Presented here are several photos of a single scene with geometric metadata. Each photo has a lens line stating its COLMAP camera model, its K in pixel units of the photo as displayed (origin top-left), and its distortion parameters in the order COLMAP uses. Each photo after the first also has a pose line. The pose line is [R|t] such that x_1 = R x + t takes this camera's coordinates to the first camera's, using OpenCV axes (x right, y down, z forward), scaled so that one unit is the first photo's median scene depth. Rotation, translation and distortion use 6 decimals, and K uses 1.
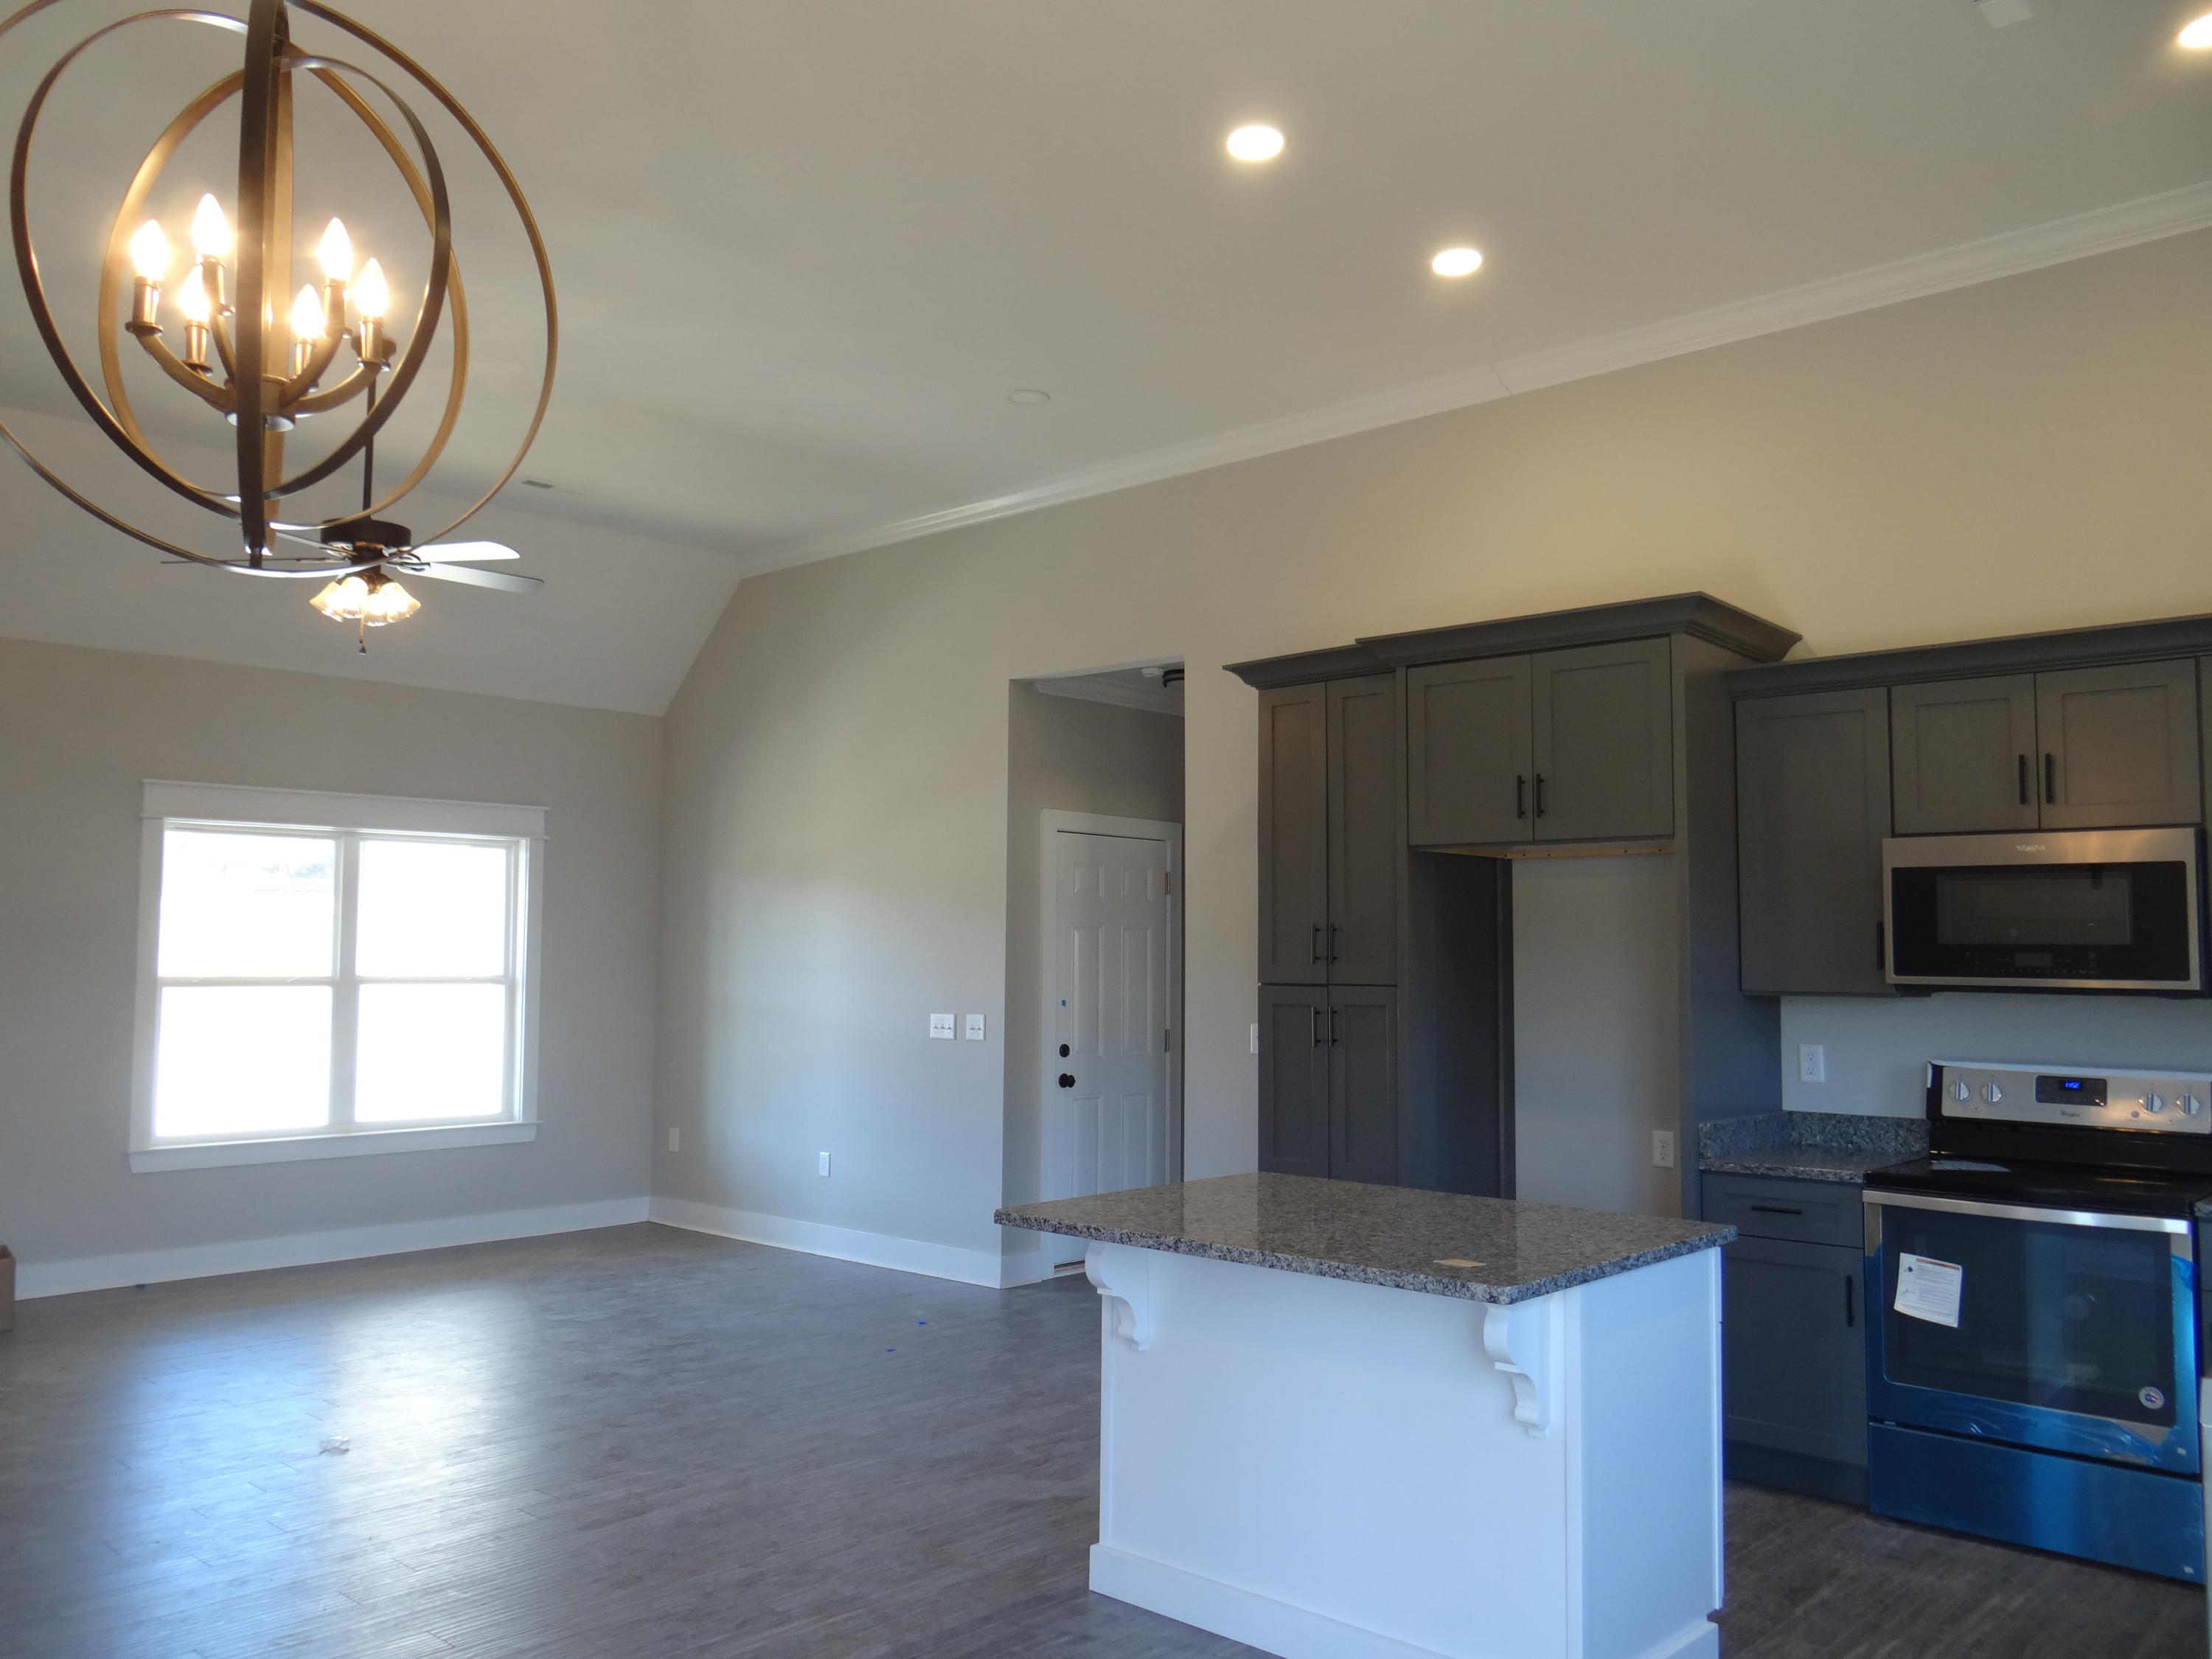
lens RADIAL K [[1736.5, 0, 1076.6], [0, 1736.5, 832.3], [0, 0, 1]] dist [0.006924, 0.002542]
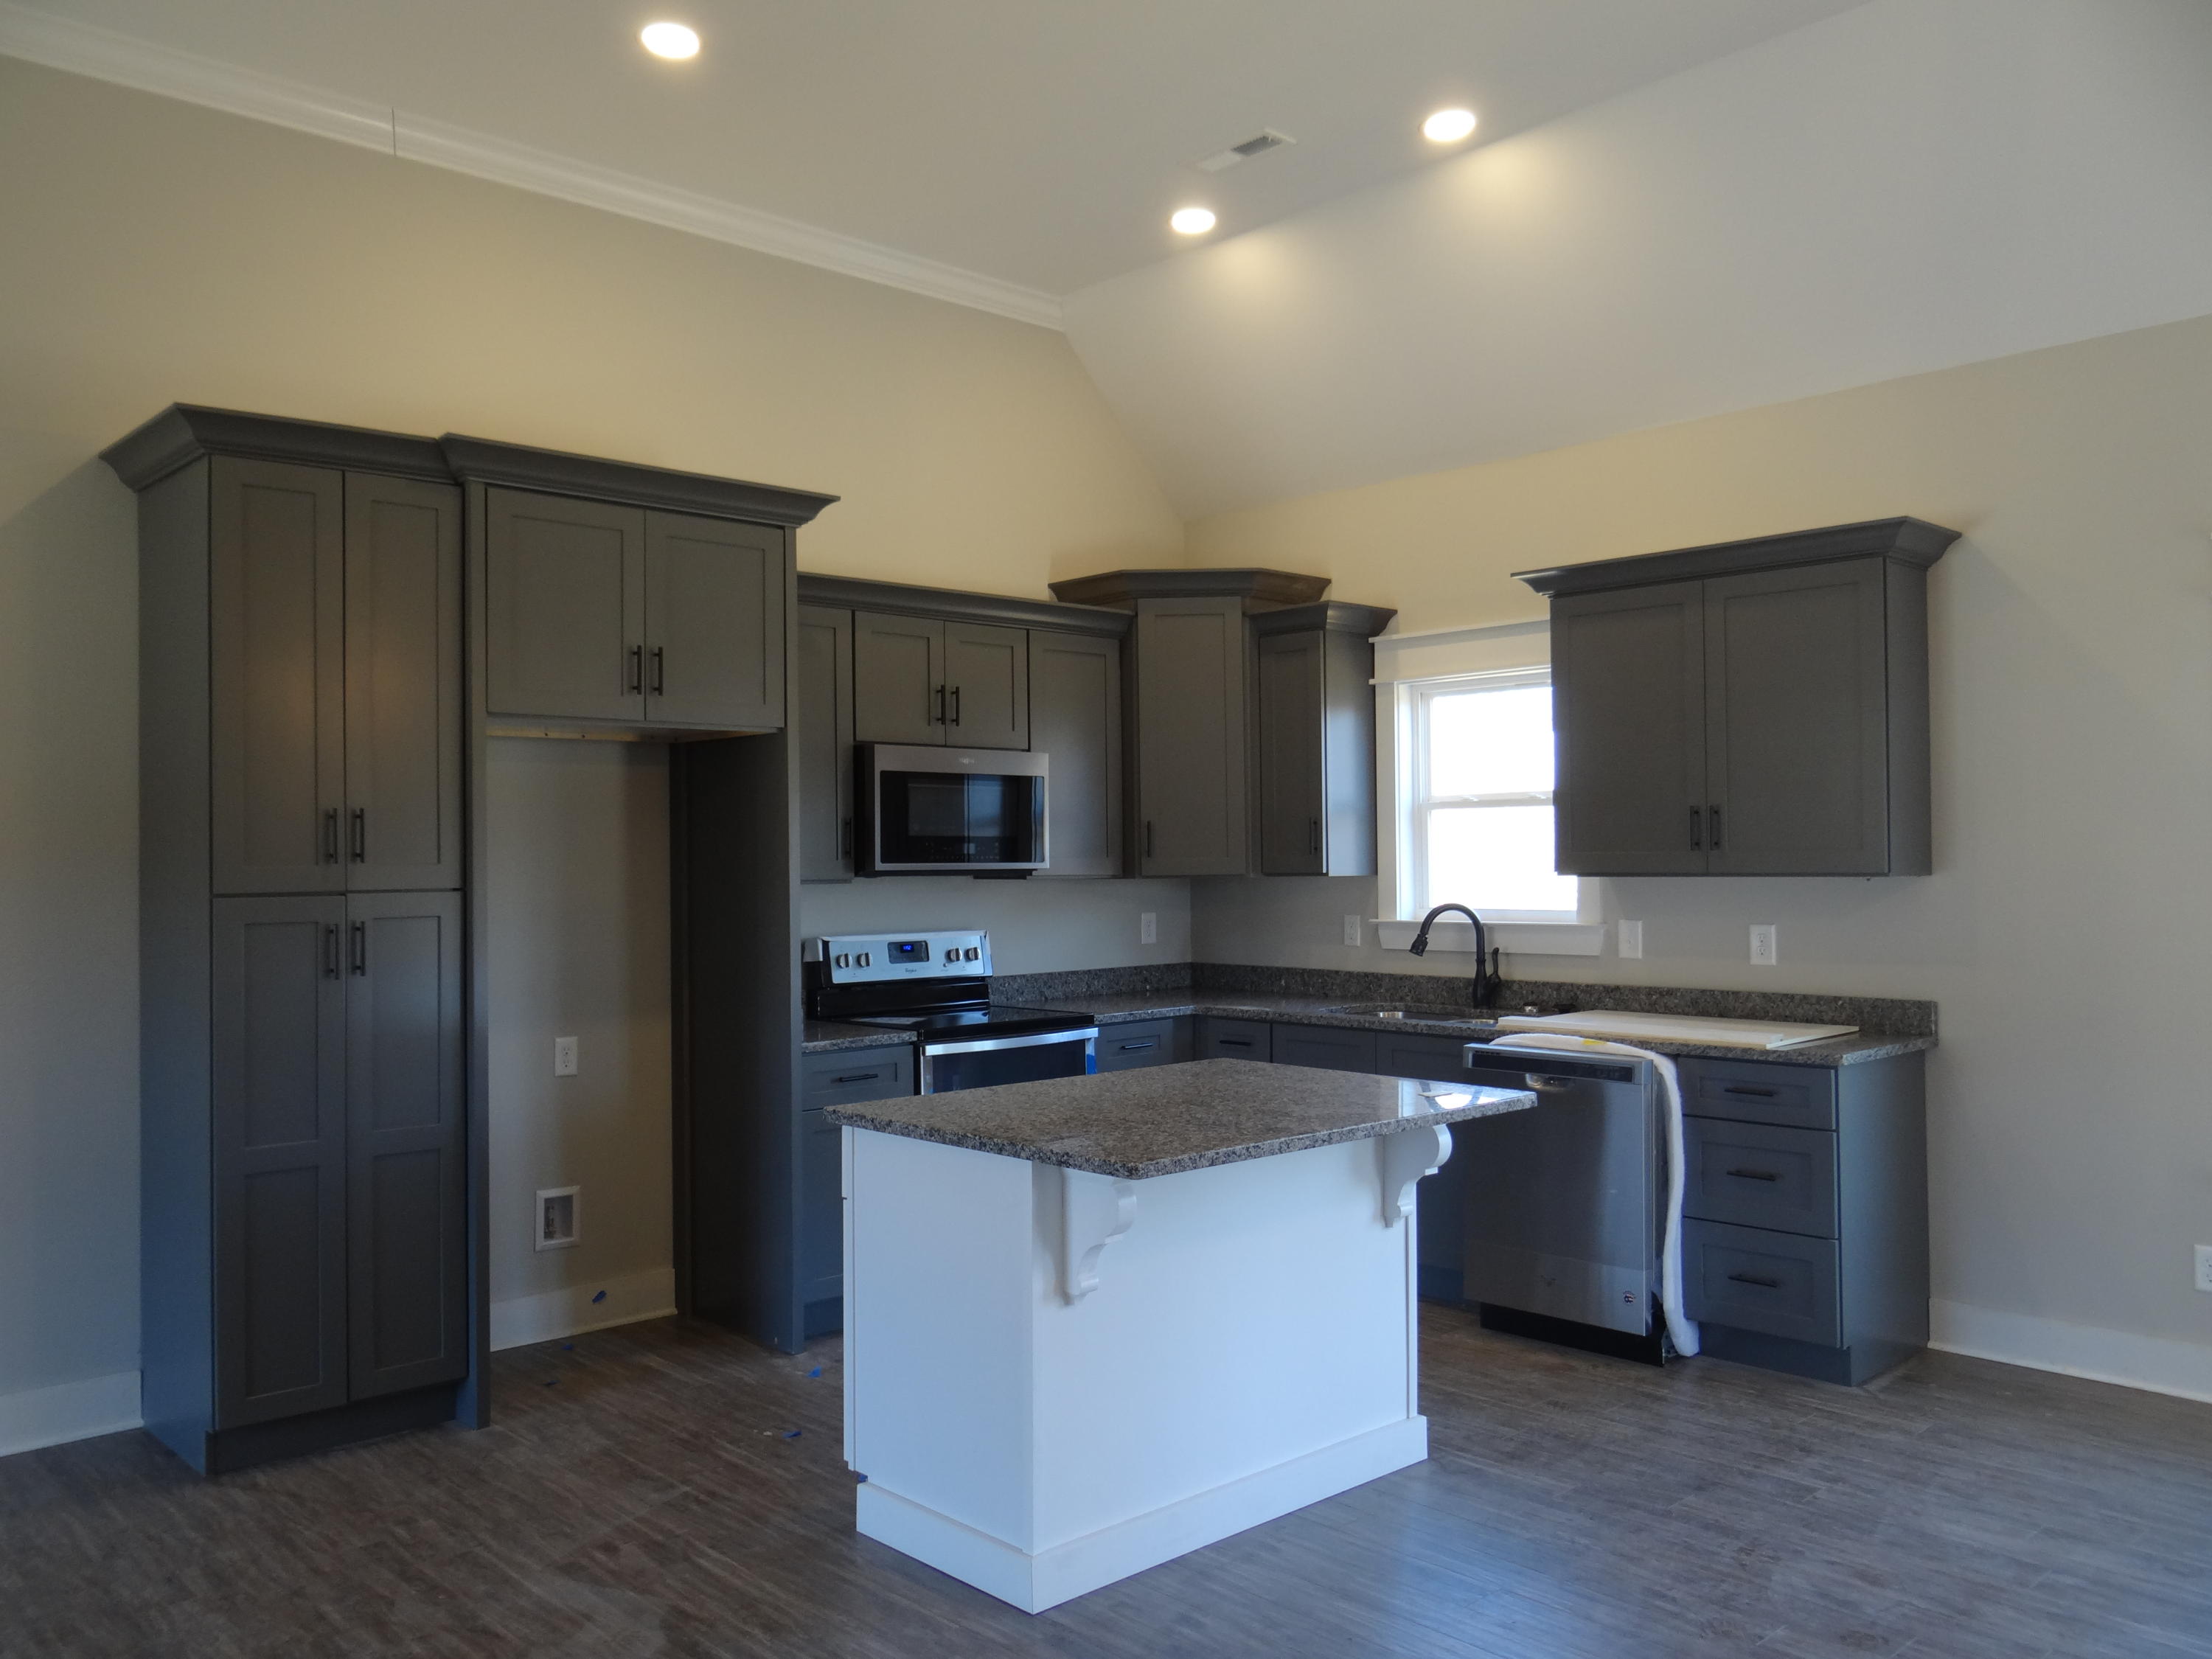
lens RADIAL K [[1736.5, 0, 1076.6], [0, 1736.5, 832.3], [0, 0, 1]] dist [0.006924, 0.002542]
pose [[0.079603, 0.006790, 0.996804, -0.677748], [-0.058465, 0.998287, -0.002131, 0.056996], [-0.995111, -0.058108, 0.079864, 0.781474]]
